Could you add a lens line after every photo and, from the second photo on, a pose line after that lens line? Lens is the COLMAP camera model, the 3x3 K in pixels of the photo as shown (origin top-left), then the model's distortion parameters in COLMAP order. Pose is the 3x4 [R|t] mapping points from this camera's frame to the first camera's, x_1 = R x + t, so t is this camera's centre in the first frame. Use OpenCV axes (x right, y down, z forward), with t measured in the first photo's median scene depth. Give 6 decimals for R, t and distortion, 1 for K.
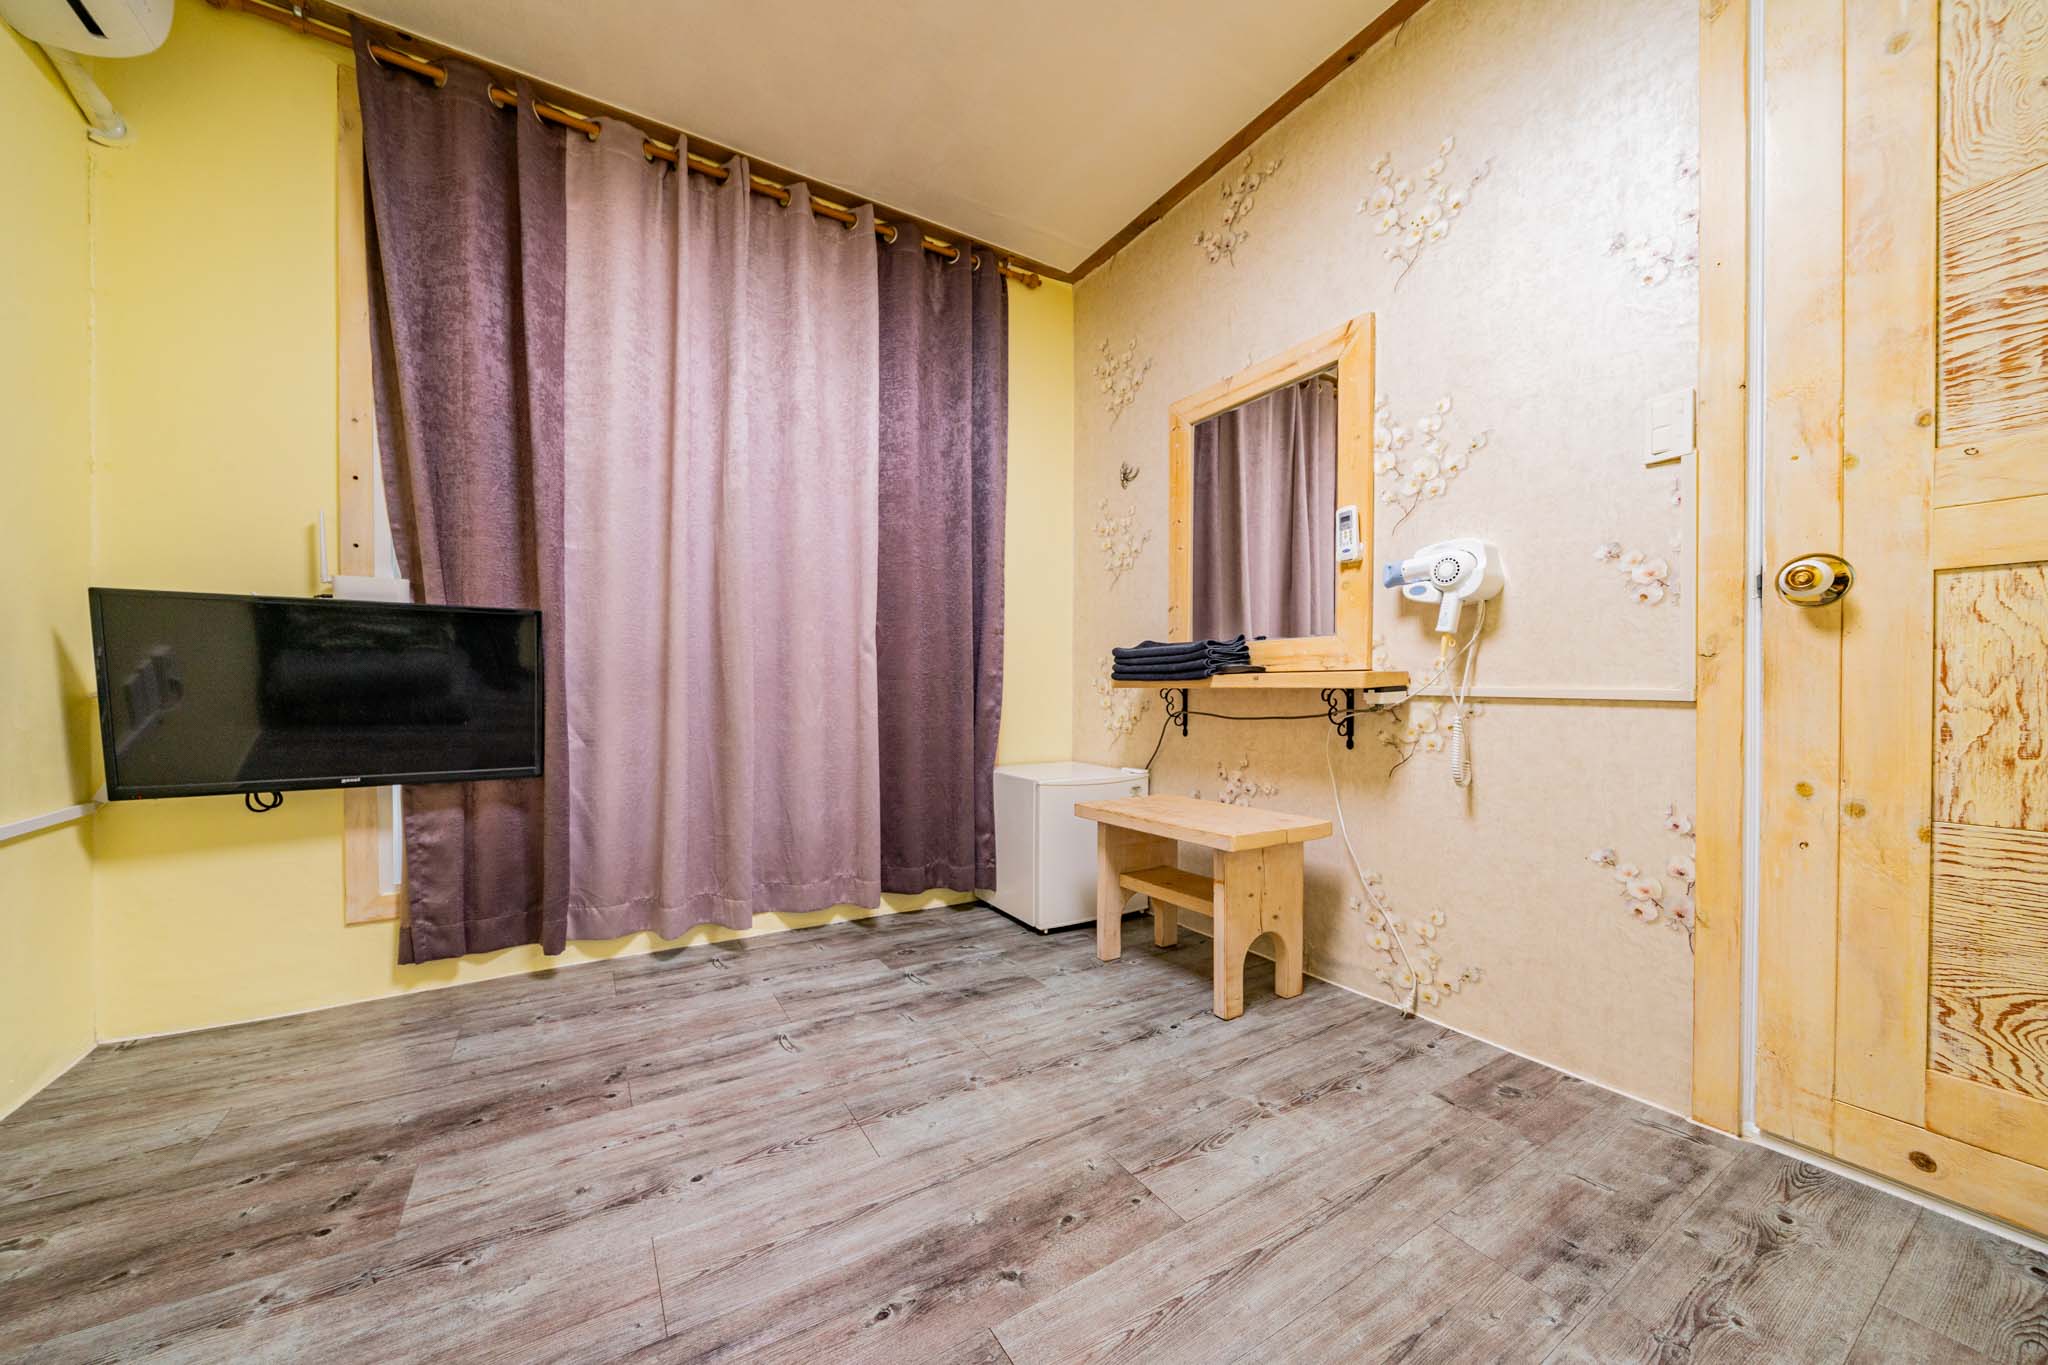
lens RADIAL K [[729.8, 0, 1051.2], [0, 729.8, 674.0], [0, 0, 1]] dist [-0.004012, -0.000199]
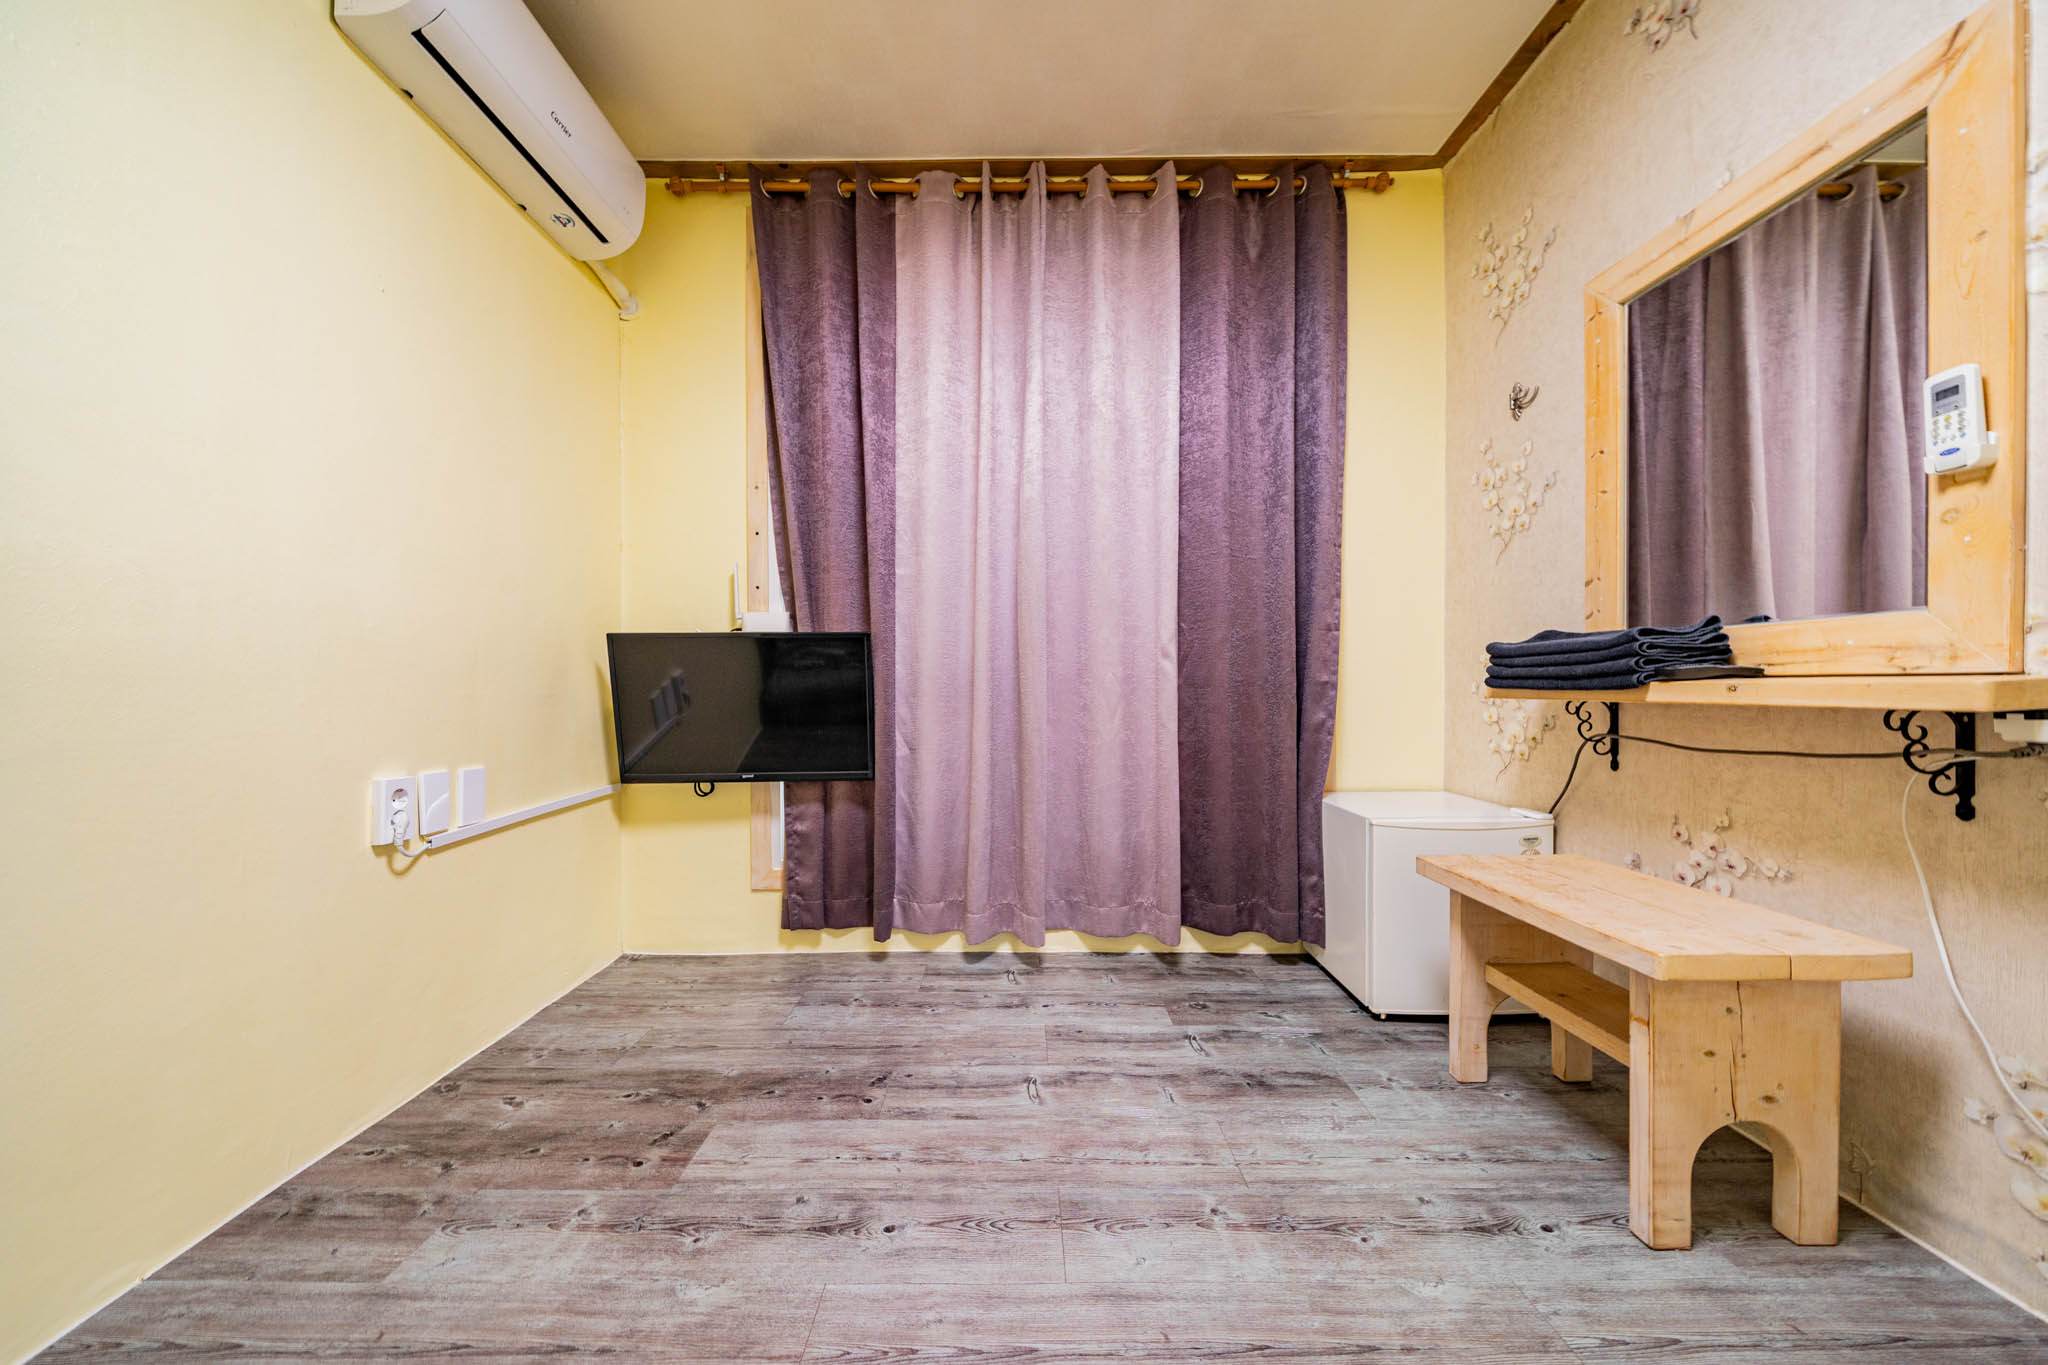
lens RADIAL K [[729.8, 0, 1051.2], [0, 729.8, 674.0], [0, 0, 1]] dist [-0.004012, -0.000199]
pose [[0.843998, -0.014922, -0.536139, 0.122240], [0.020348, 0.999784, 0.004205, -0.019538], [0.535960, -0.014458, 0.844119, 0.180134]]
